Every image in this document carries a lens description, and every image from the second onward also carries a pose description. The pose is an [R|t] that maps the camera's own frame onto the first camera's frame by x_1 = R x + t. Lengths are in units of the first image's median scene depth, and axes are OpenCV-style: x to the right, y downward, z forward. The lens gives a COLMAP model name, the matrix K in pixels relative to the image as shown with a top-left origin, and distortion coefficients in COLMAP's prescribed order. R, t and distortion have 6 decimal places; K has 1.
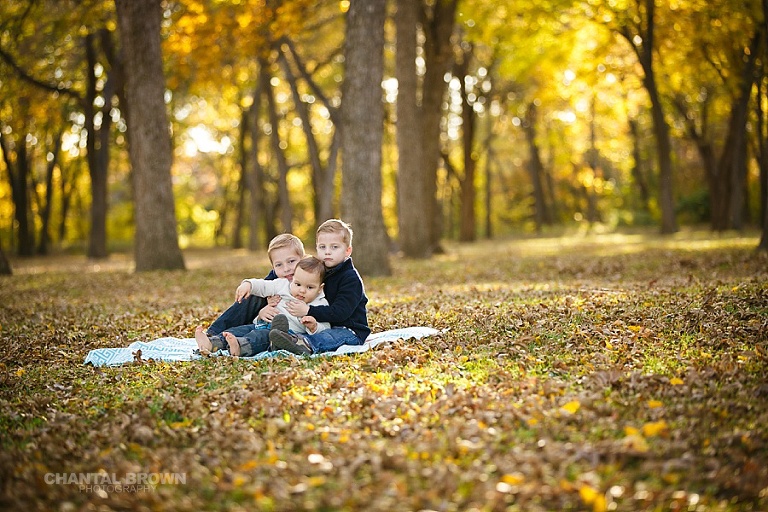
lens RADIAL K [[2716.4, 0, 384.5], [0, 2716.4, 256.5], [0, 0, 1]] dist [-0.094615, 0.000000]
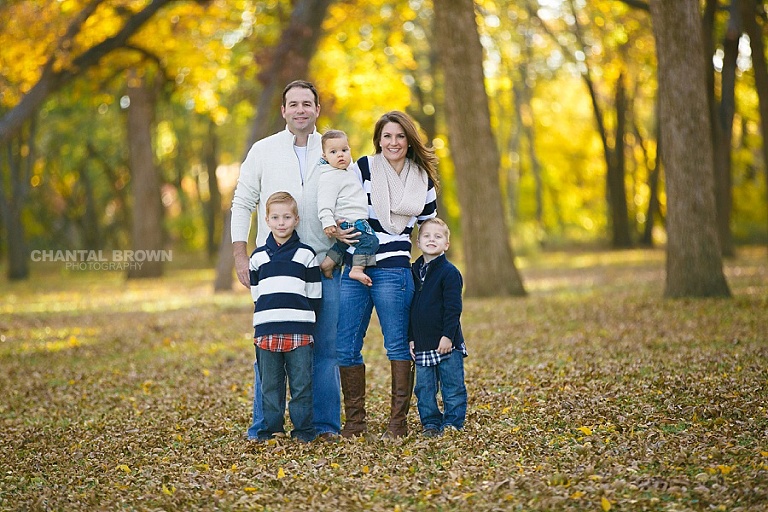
lens RADIAL K [[4541.9, 0, 384.1], [0, 4541.9, 256.5], [0, 0, 1]] dist [1.446071, 0.000000]
pose [[0.990631, -0.002612, -0.136544, 0.009908], [0.000585, 0.999889, -0.014883, 0.012048], [0.136567, 0.014664, 0.990522, -0.321231]]
